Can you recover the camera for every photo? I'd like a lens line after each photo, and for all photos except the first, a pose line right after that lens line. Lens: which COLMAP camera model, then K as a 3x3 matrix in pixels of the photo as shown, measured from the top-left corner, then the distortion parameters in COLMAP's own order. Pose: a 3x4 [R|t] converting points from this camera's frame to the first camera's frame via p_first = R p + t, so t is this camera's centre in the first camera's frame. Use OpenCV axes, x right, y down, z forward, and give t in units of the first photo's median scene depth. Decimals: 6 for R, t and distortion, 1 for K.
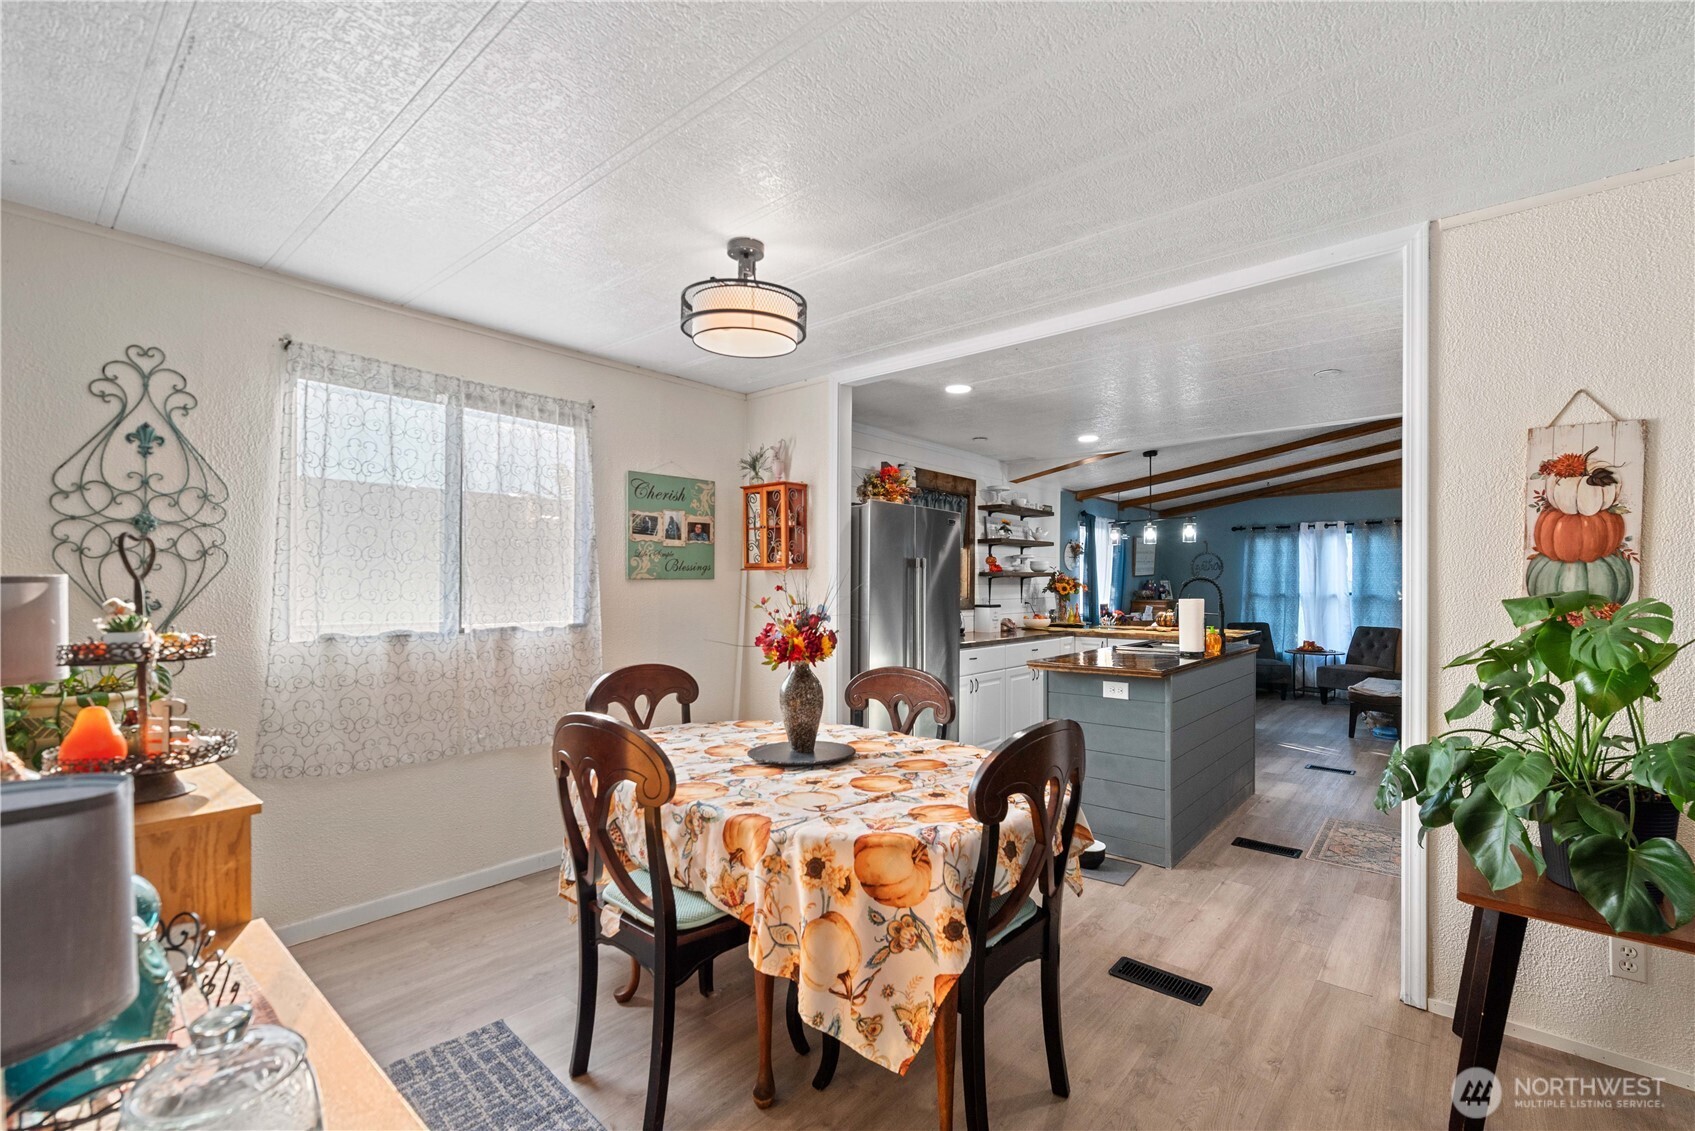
lens RADIAL K [[741.7, 0, 855.6], [0, 741.7, 588.4], [0, 0, 1]] dist [0.001913, -0.000052]
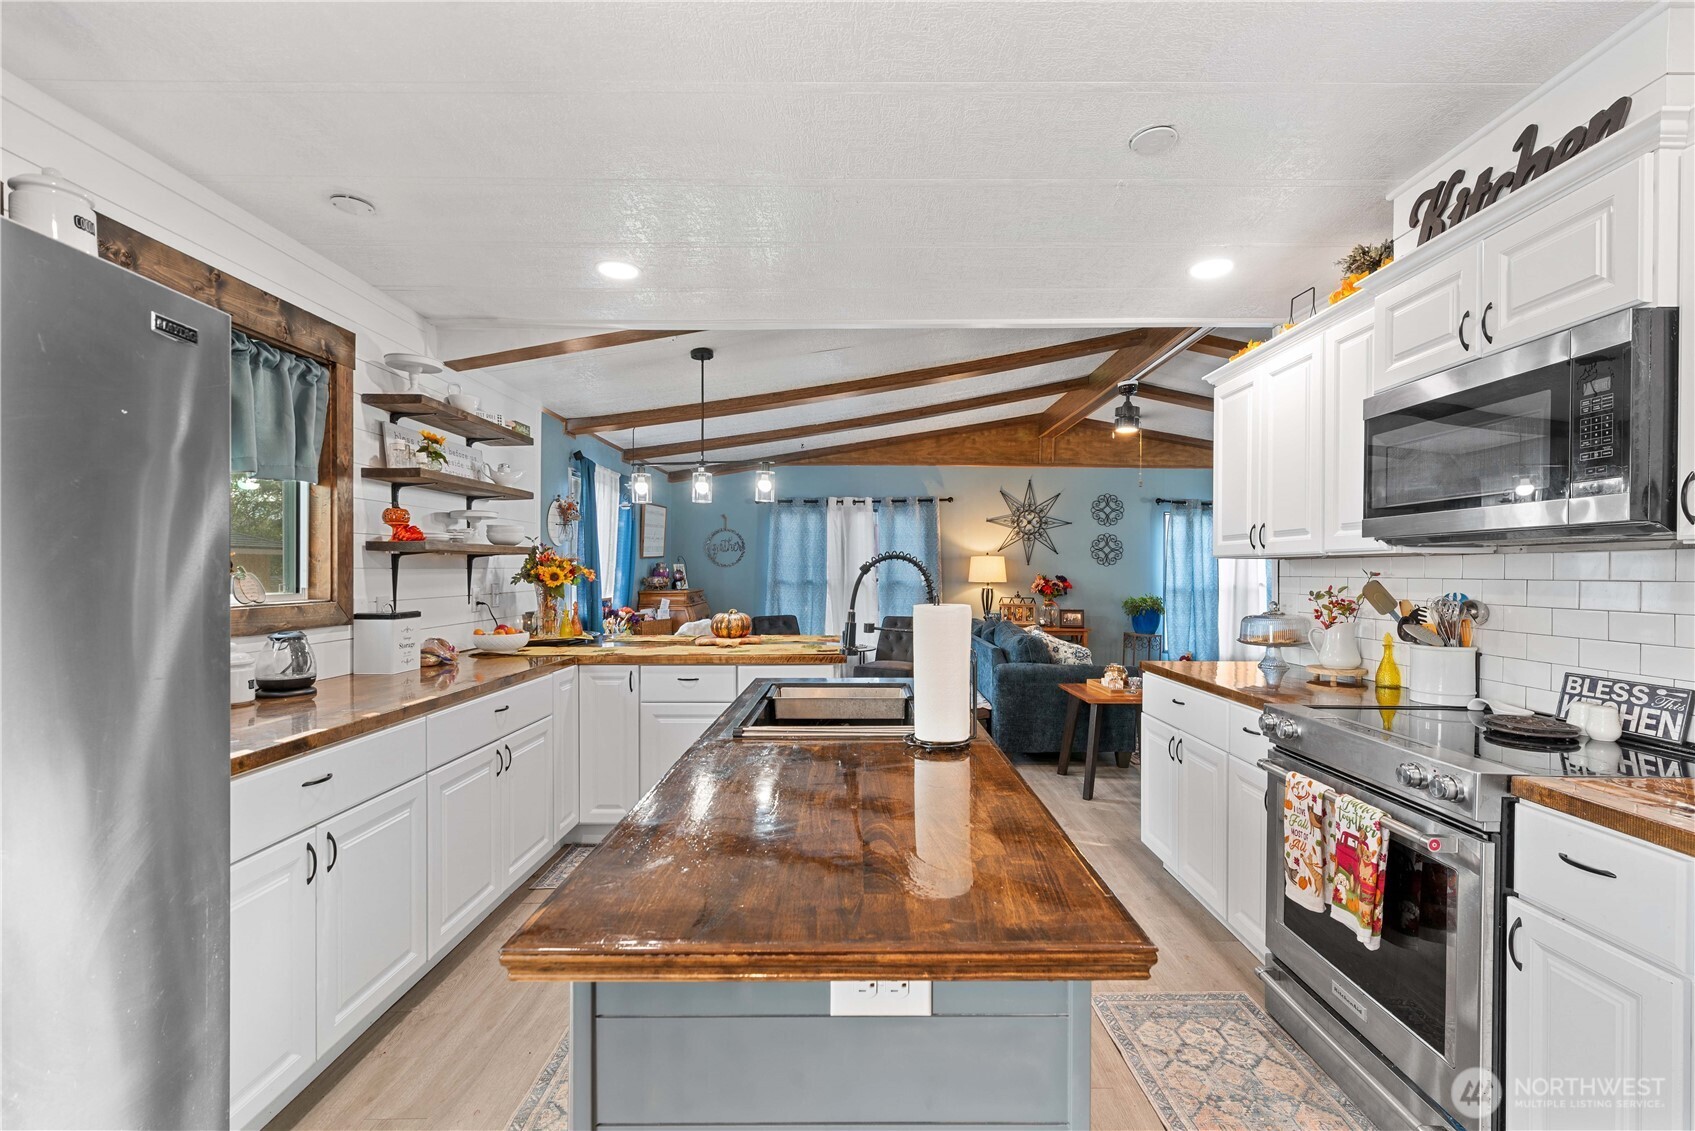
lens RADIAL K [[741.7, 0, 853.8], [0, 741.7, 576.1], [0, 0, 1]] dist [0.001913, -0.000052]
pose [[0.767648, -0.004592, 0.640856, 0.105386], [0.001936, 0.999986, 0.004846, -0.002213], [-0.640869, -0.002479, 0.767646, 0.463340]]
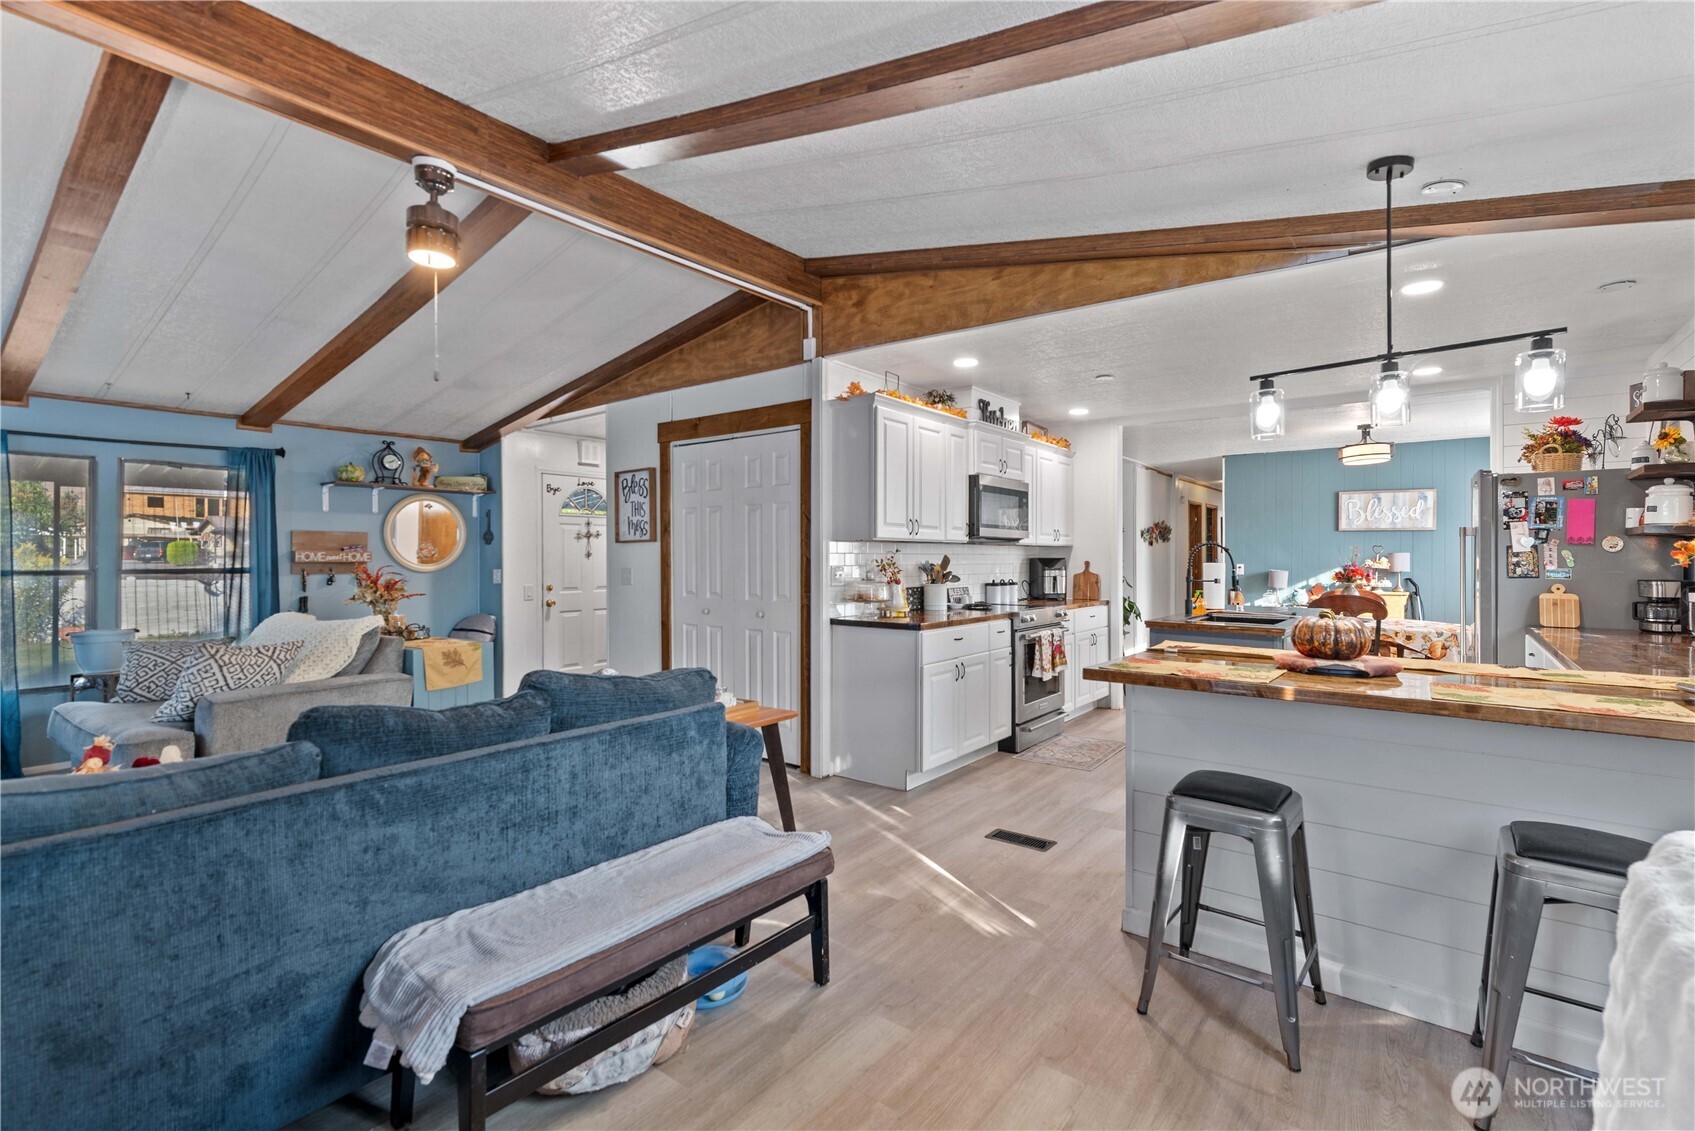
lens RADIAL K [[741.7, 0, 862.9], [0, 741.7, 556.9], [0, 0, 1]] dist [0.001913, -0.000052]
pose [[-0.999028, -0.004412, -0.043865, 0.671456], [-0.004656, 0.999974, 0.005472, 0.000670], [0.043840, 0.005671, -0.999022, 1.363866]]
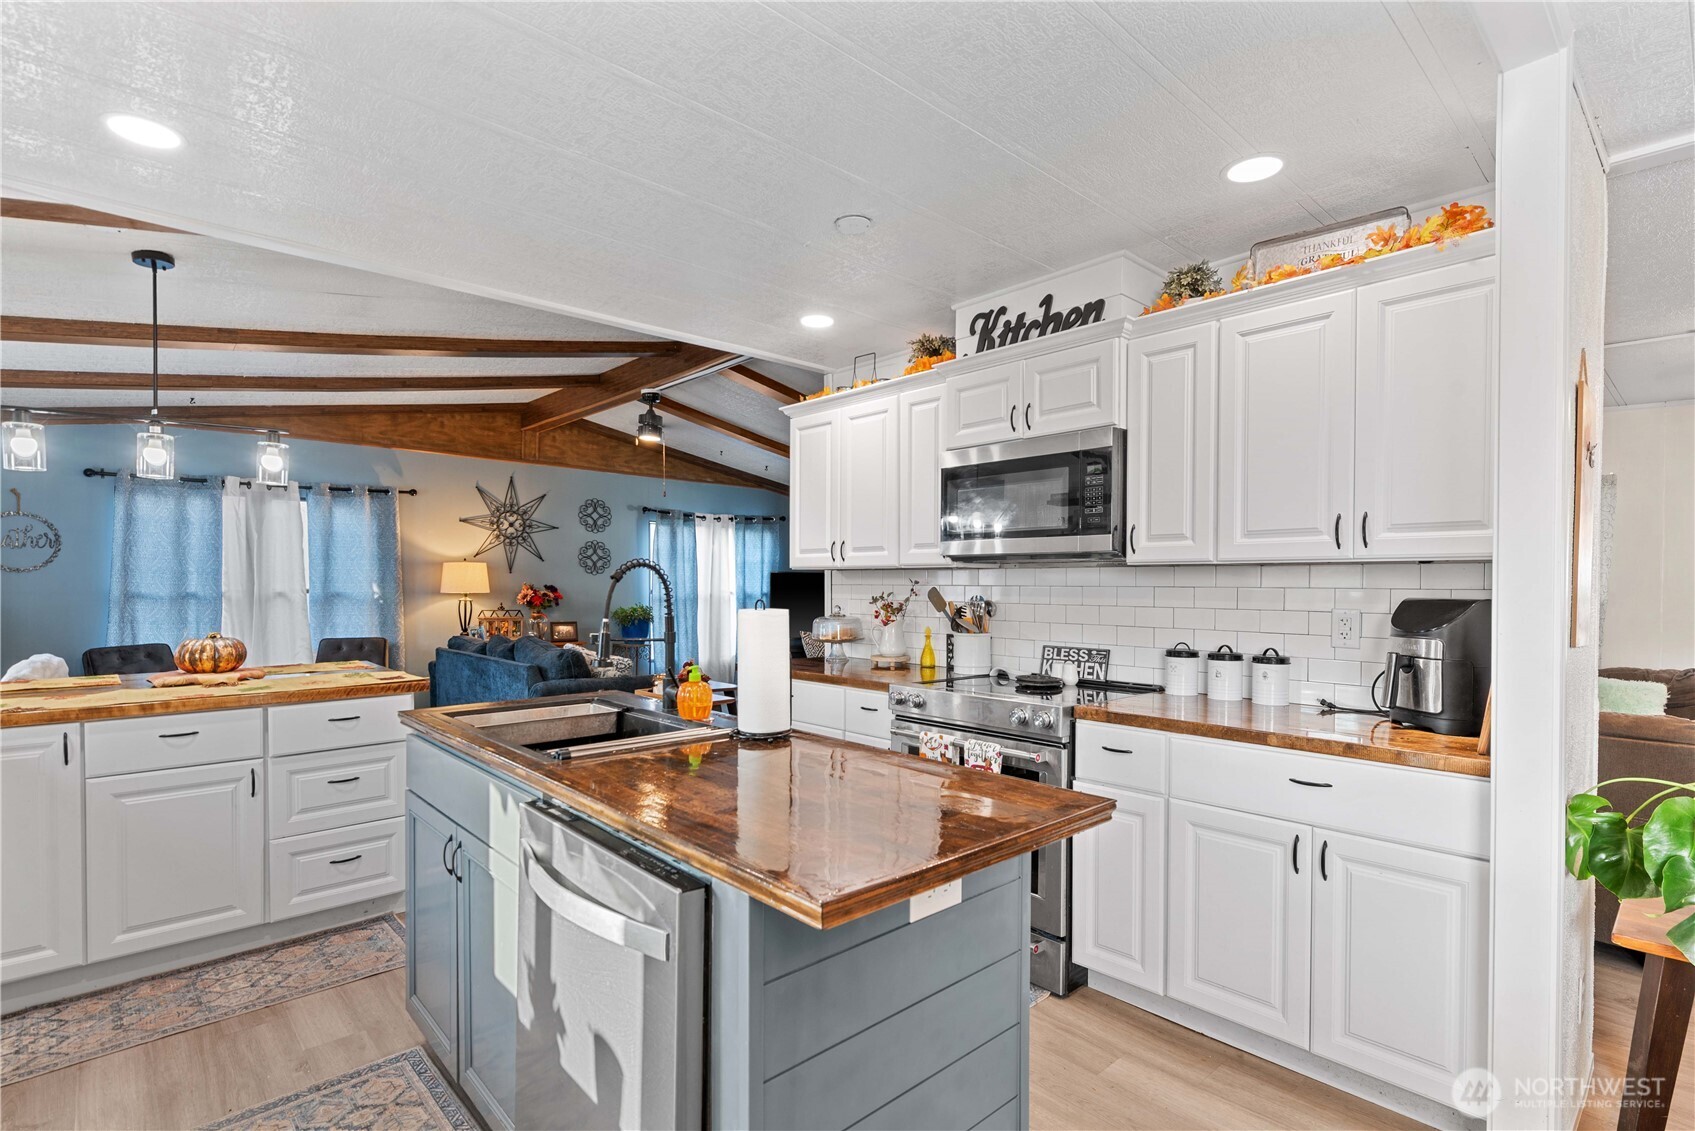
lens RADIAL K [[815.3, 0, 864.1], [0, 815.3, 595.8], [0, 0, 1]] dist [0.004184, -0.004664]
pose [[0.120421, -0.018067, 0.992558, -0.008562], [0.001052, 0.999836, 0.018072, -0.001923], [-0.992722, -0.001132, 0.120420, 0.563649]]
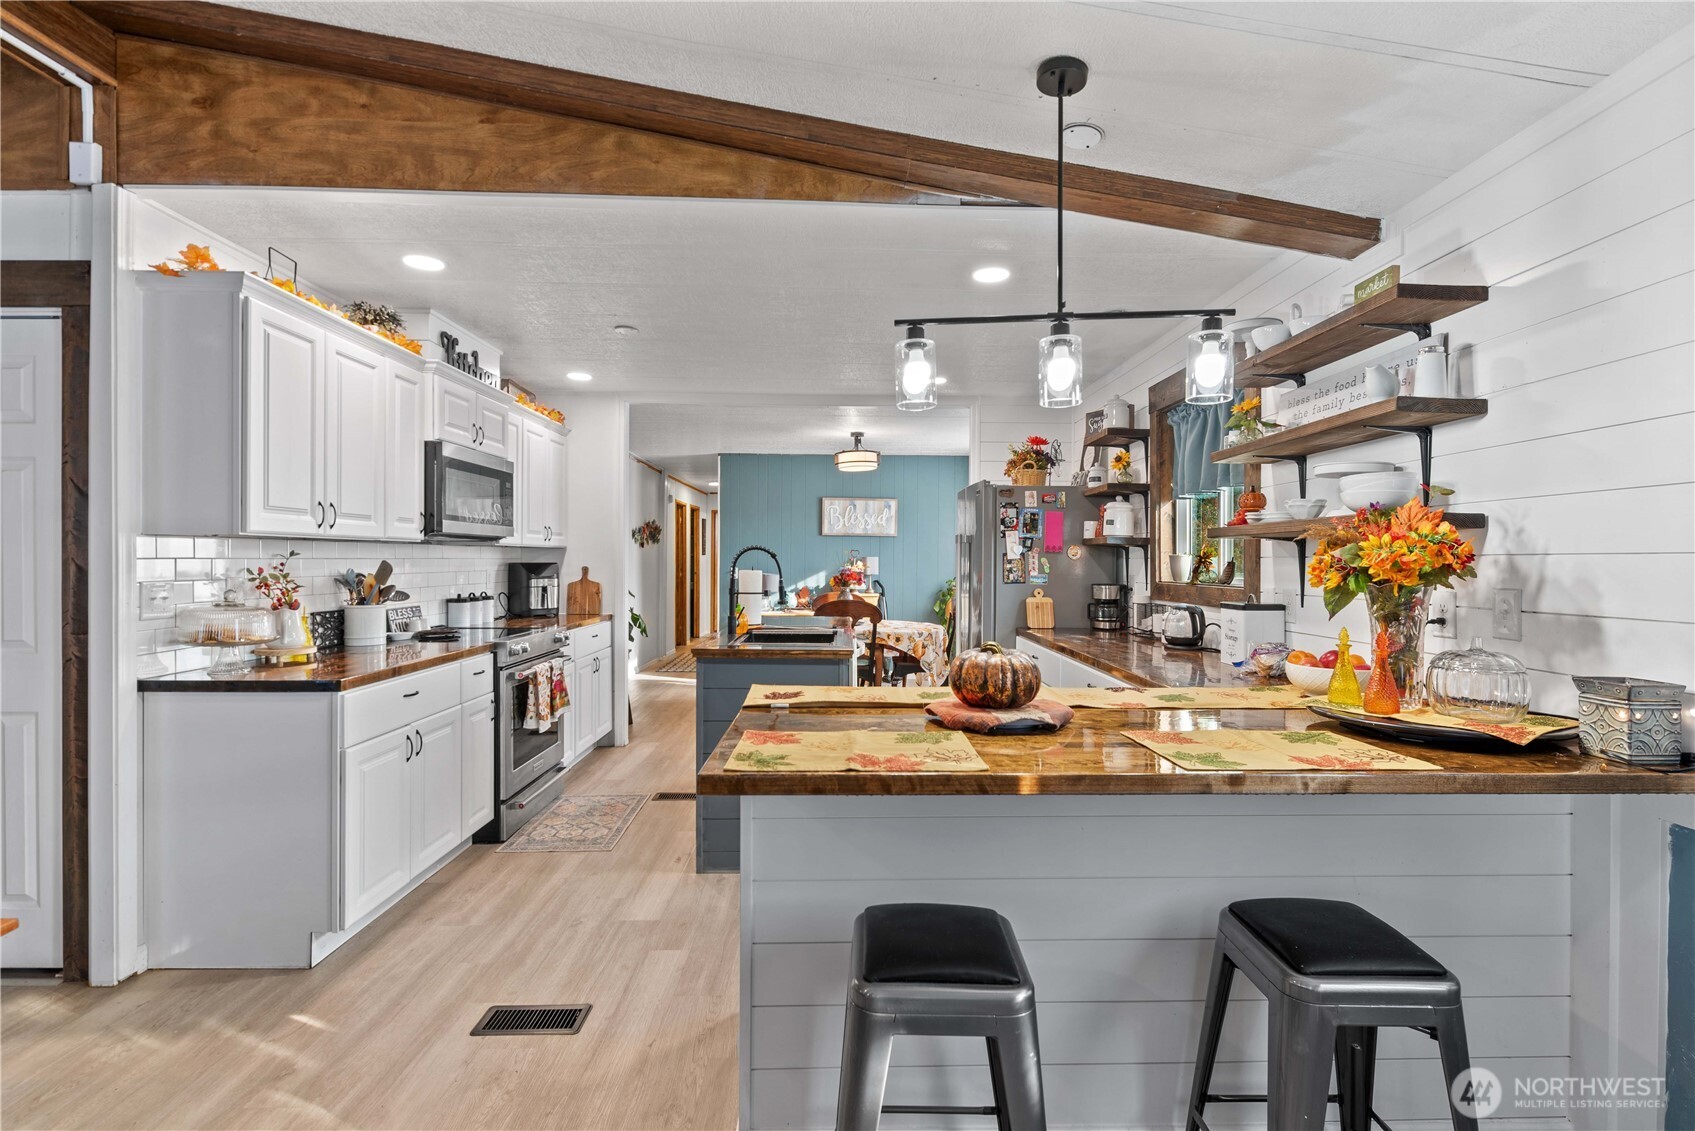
lens RADIAL K [[769.3, 0, 850.4], [0, 769.3, 559.8], [0, 0, 1]] dist [-0.003621, -0.000748]
pose [[-0.754777, -0.005072, -0.655962, 0.653613], [-0.009905, 0.999944, 0.003666, -0.003060], [0.655907, 0.009264, -0.754785, 1.186093]]
